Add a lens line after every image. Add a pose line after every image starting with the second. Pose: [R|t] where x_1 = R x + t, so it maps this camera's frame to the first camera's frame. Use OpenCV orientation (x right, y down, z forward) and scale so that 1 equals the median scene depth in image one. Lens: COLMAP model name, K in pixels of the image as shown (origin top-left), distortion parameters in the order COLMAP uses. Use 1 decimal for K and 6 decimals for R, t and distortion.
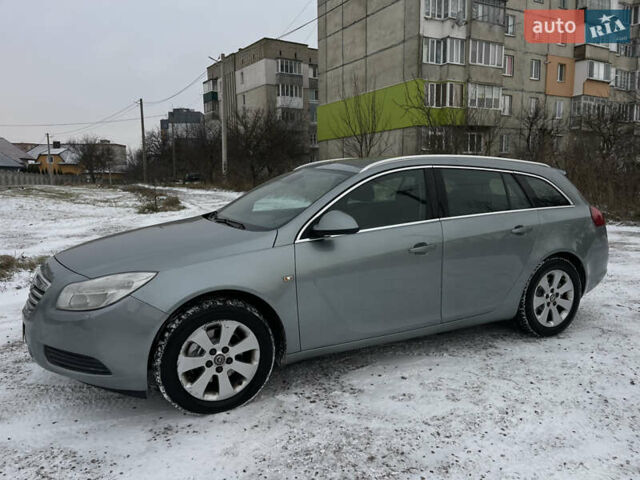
lens RADIAL K [[478.9, 0, 315.1], [0, 478.9, 236.3], [0, 0, 1]] dist [0.073879, -0.098484]
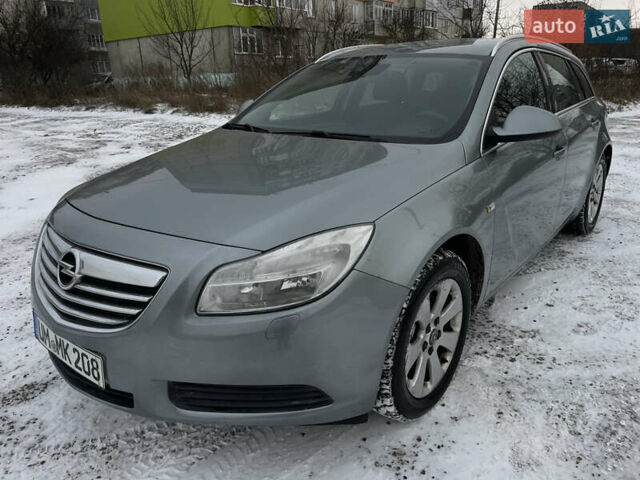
lens RADIAL K [[477.9, 0, 317.8], [0, 477.9, 237.4], [0, 0, 1]] dist [0.082320, -0.100424]
pose [[0.912531, -0.145639, 0.382199, -0.418218], [0.074325, 0.977944, 0.195194, -0.019357], [-0.402198, -0.149714, 0.903229, 0.335261]]
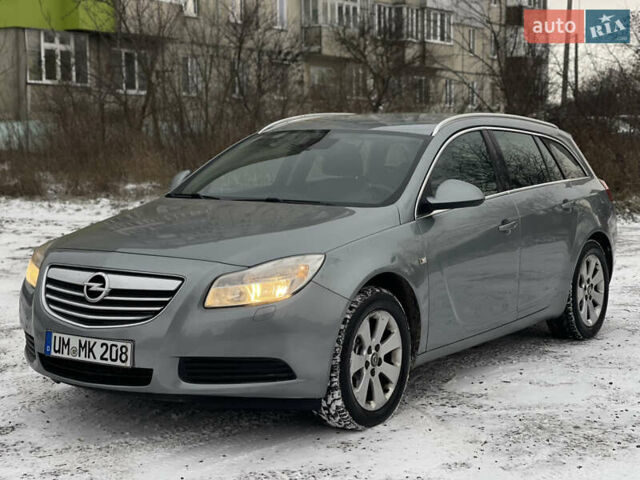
lens RADIAL K [[1156.3, 0, 304.8], [0, 1156.3, 239.4], [0, 0, 1]] dist [0.238452, -0.033331]
pose [[0.869722, -0.039990, 0.491920, -0.904772], [0.061029, 0.997776, -0.026787, 0.068359], [-0.489754, 0.053319, 0.870228, -0.485407]]
